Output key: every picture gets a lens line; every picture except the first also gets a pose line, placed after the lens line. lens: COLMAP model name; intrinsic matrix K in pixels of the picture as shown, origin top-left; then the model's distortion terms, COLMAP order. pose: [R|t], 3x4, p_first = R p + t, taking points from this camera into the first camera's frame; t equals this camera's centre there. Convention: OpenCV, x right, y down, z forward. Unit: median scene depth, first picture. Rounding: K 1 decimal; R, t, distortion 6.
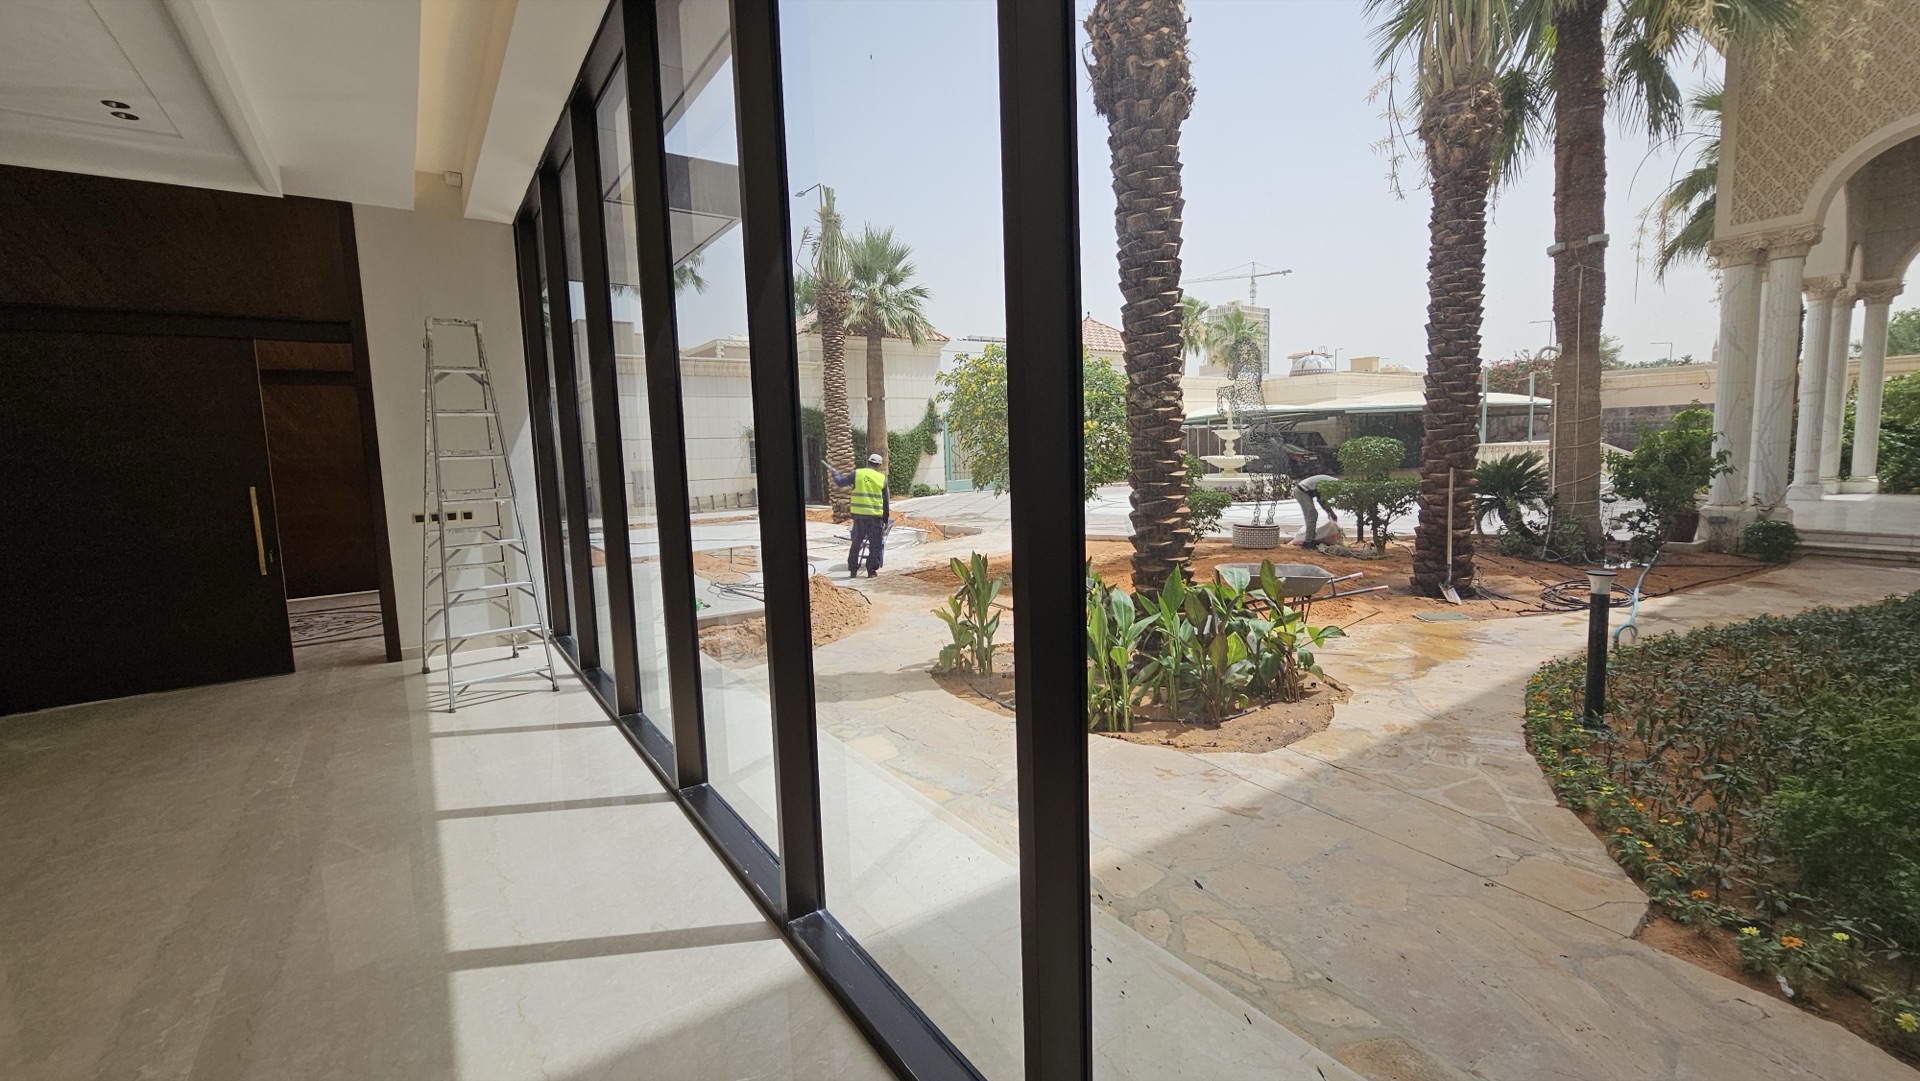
lens RADIAL K [[787.0, 0, 967.8], [0, 787.0, 528.3], [0, 0, 1]] dist [-0.001631, -0.000058]
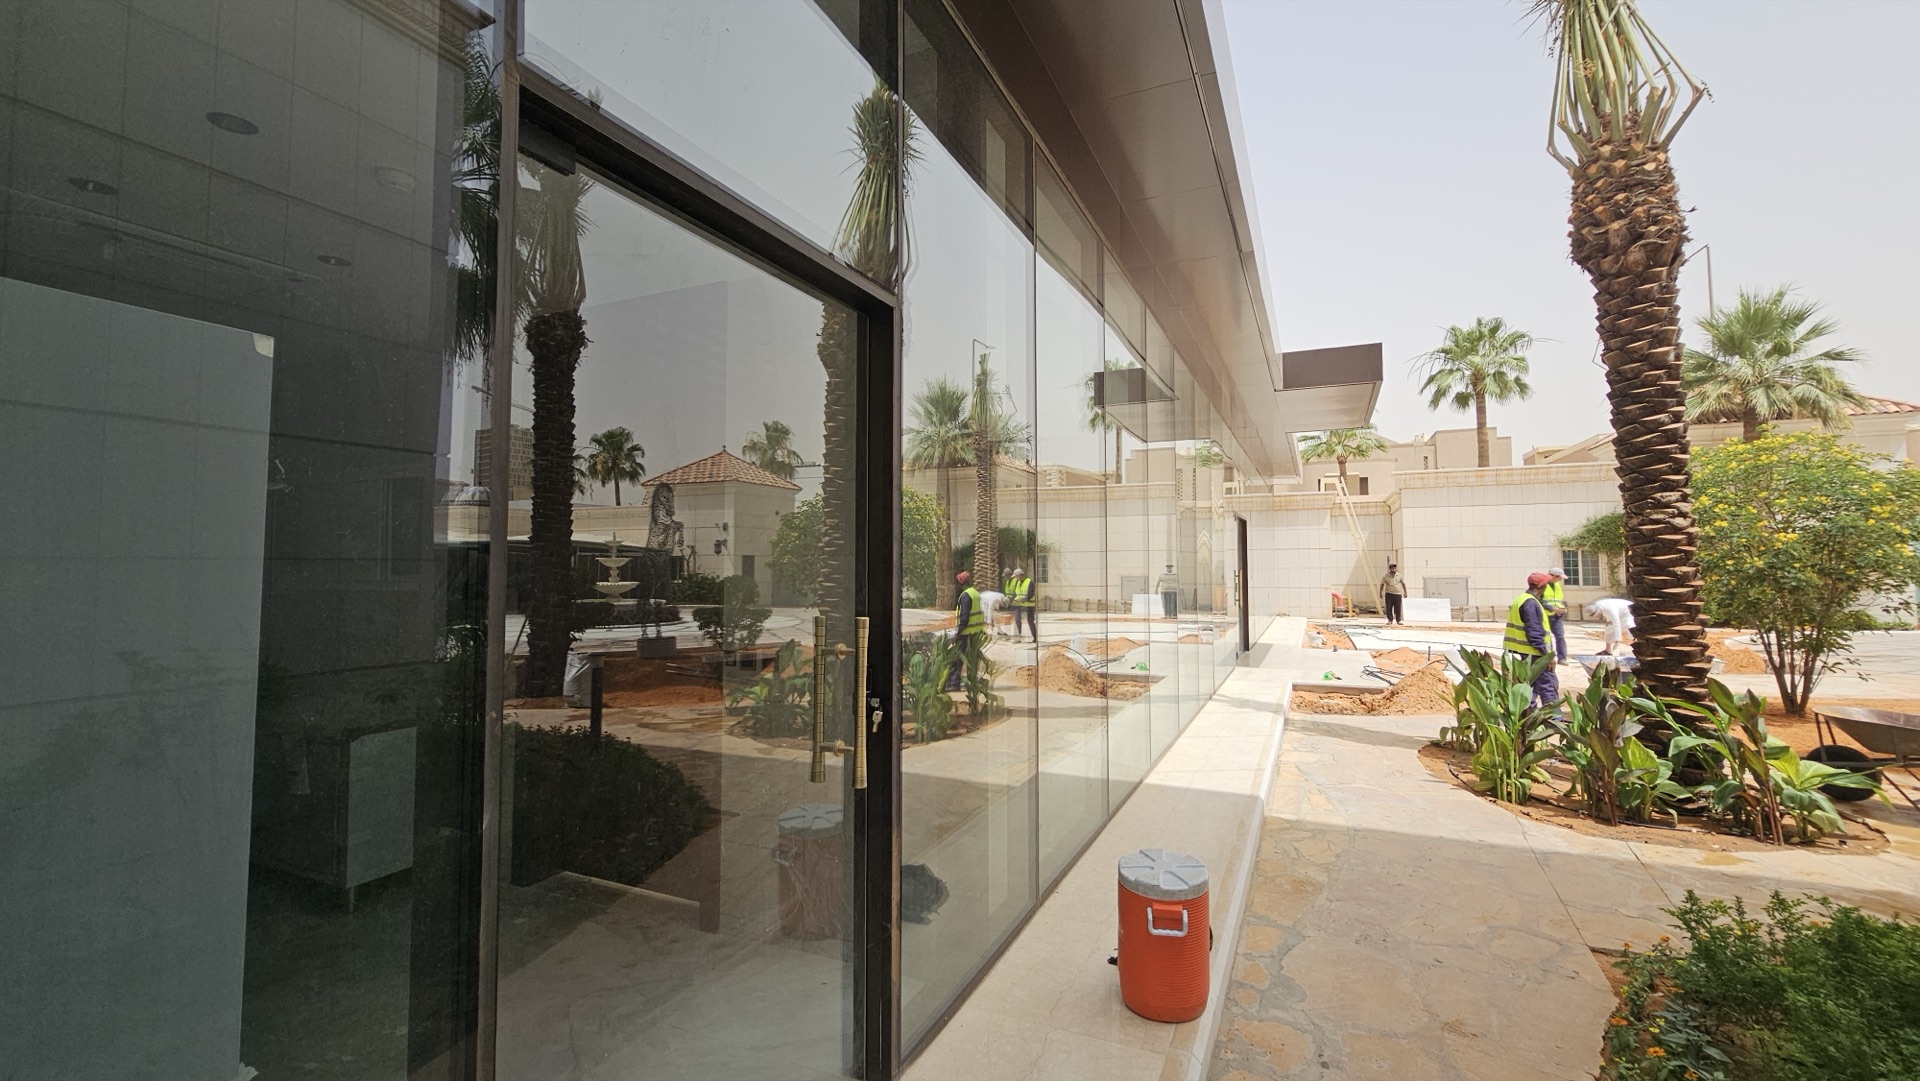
lens RADIAL K [[787.0, 0, 967.8], [0, 787.0, 528.3], [0, 0, 1]] dist [-0.001631, -0.000058]
pose [[0.509500, -0.013476, -0.860365, 0.738953], [-0.101348, 0.991978, -0.075554, 0.020613], [0.854481, 0.125691, 0.504047, -0.312609]]
